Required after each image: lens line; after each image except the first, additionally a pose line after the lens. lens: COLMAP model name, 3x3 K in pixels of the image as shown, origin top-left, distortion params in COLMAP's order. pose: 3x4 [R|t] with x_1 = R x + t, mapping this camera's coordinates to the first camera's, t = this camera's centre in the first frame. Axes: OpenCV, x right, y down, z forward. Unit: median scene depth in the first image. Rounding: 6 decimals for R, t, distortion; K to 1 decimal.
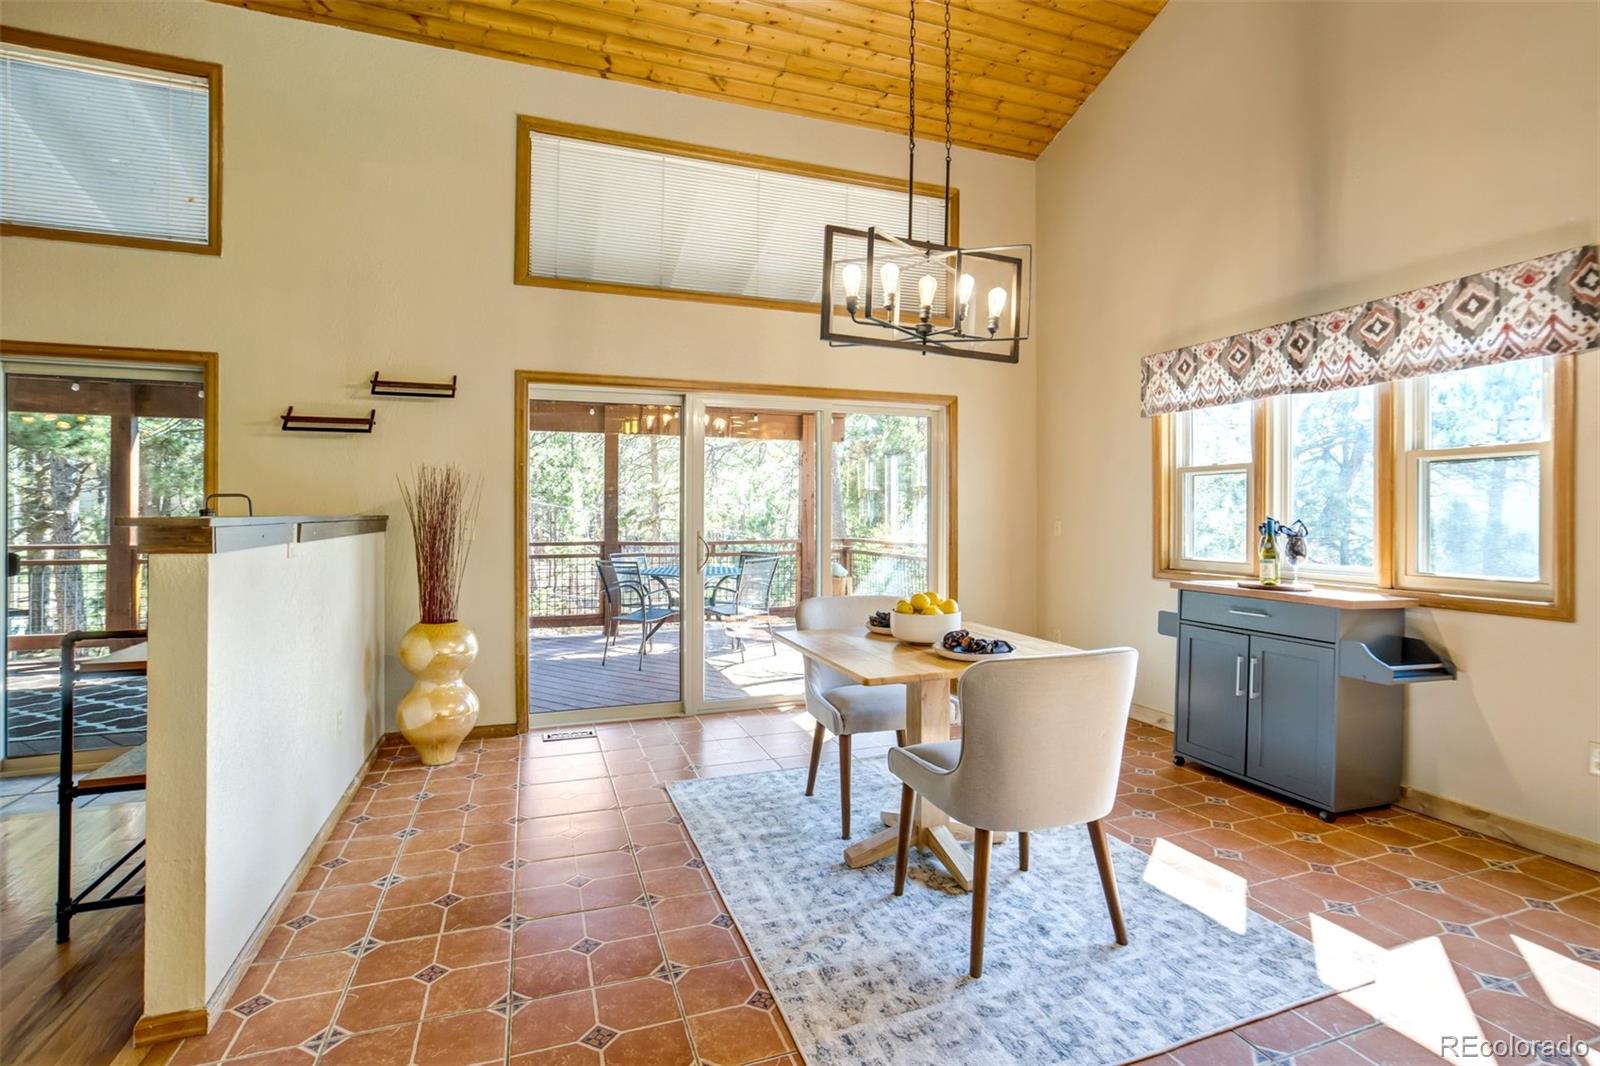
lens RADIAL K [[758.0, 0, 804.3], [0, 758.0, 519.9], [0, 0, 1]] dist [-0.029261, 0.017409]
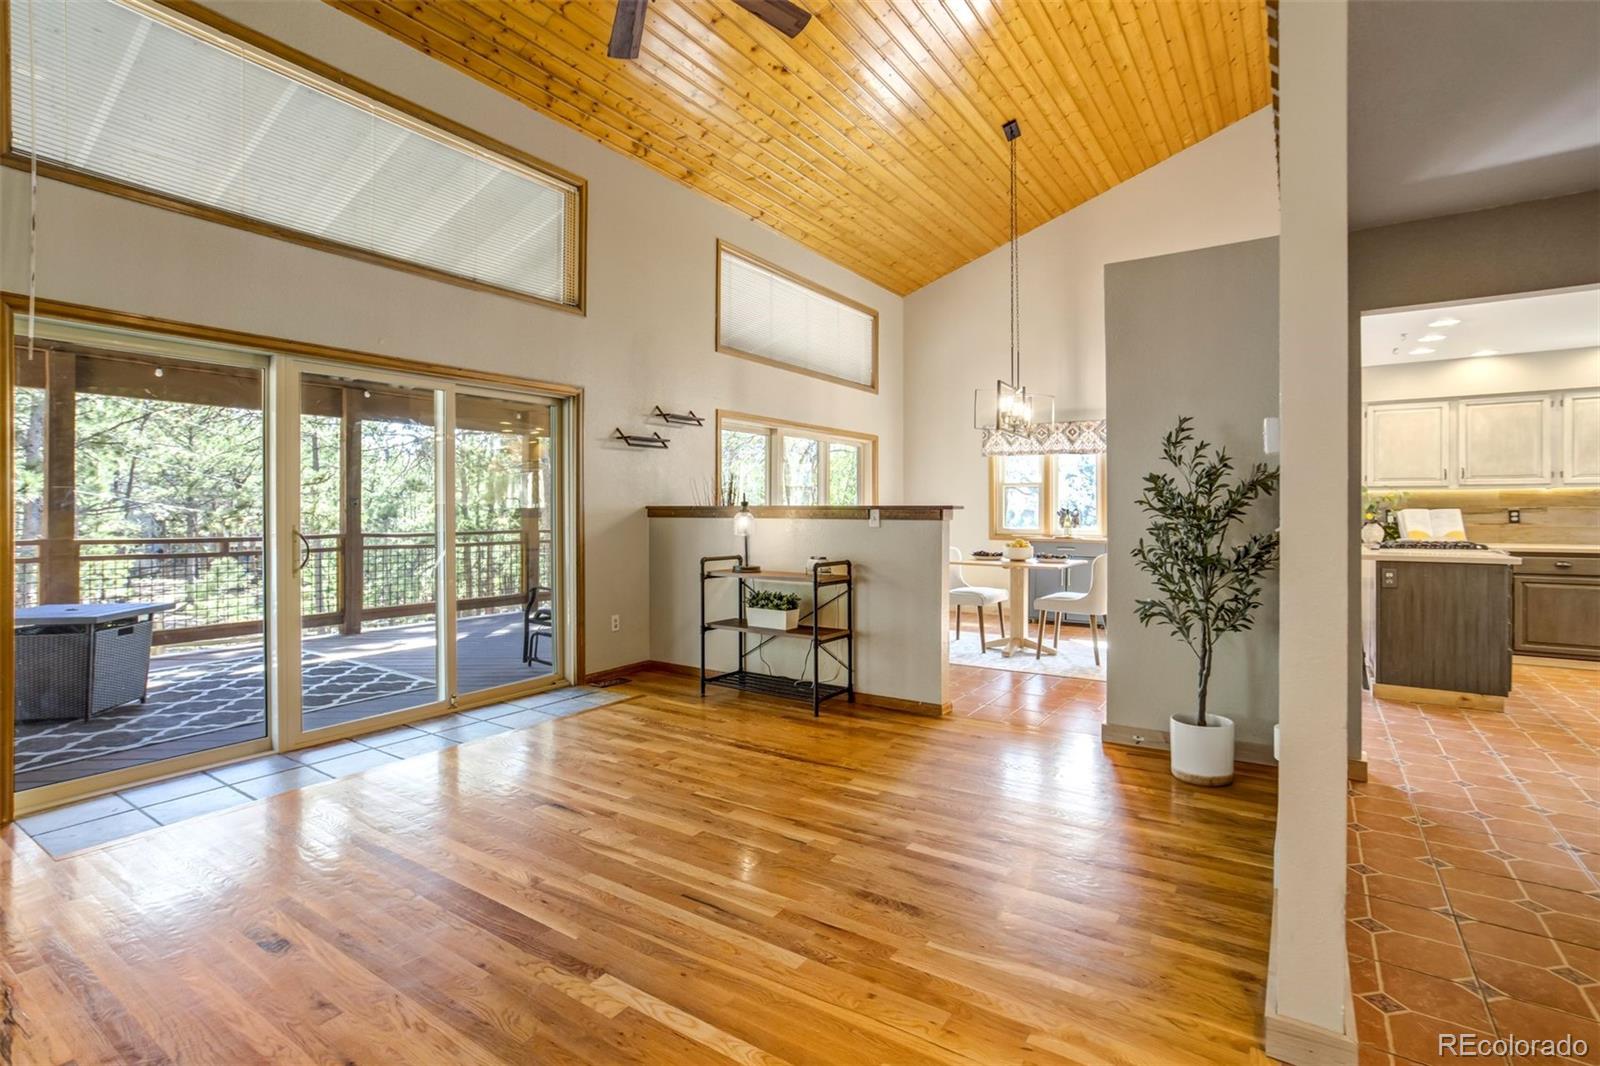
lens RADIAL K [[758.0, 0, 809.1], [0, 758.0, 504.7], [0, 0, 1]] dist [-0.029261, 0.017409]
pose [[0.805314, 0.004950, 0.592828, -1.192866], [0.001546, 0.999944, -0.010450, 0.008076], [-0.592846, 0.009332, 0.805262, -0.332492]]
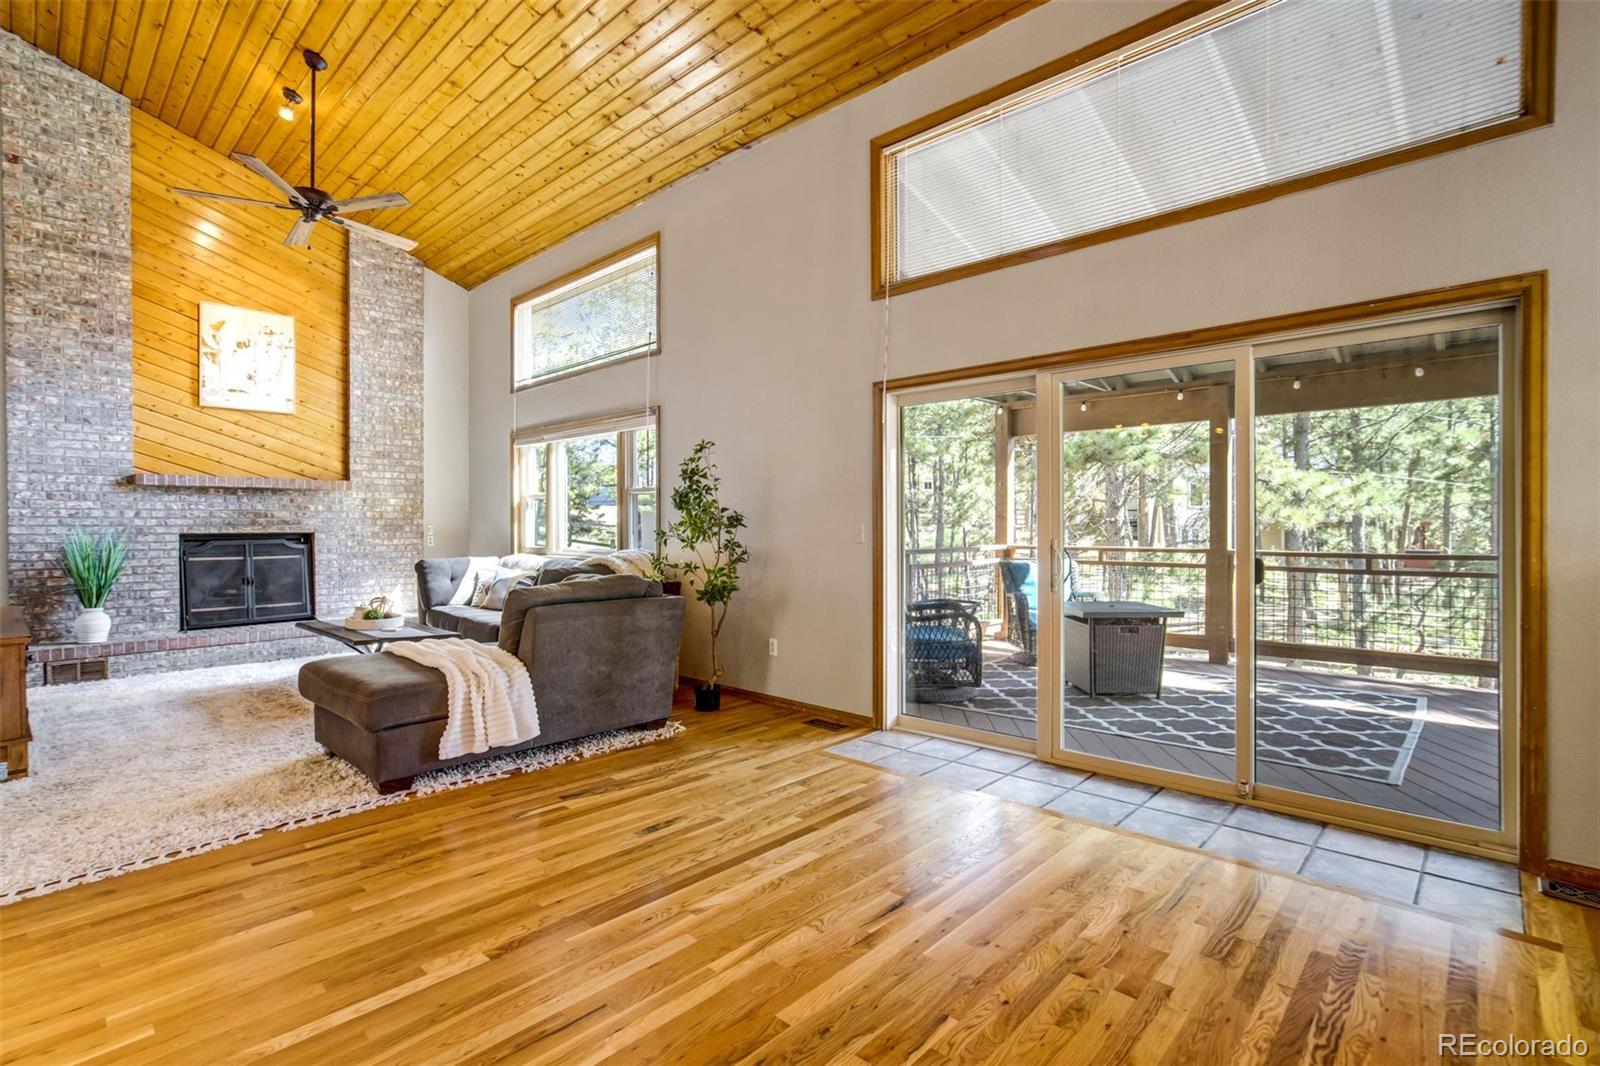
lens RADIAL K [[758.0, 0, 797.0], [0, 758.0, 525.0], [0, 0, 1]] dist [-0.029261, 0.017409]
pose [[0.444311, 0.001841, -0.895871, -0.455252], [0.001323, 0.999995, 0.002711, 0.004245], [0.895871, -0.002390, 0.444307, 0.097720]]
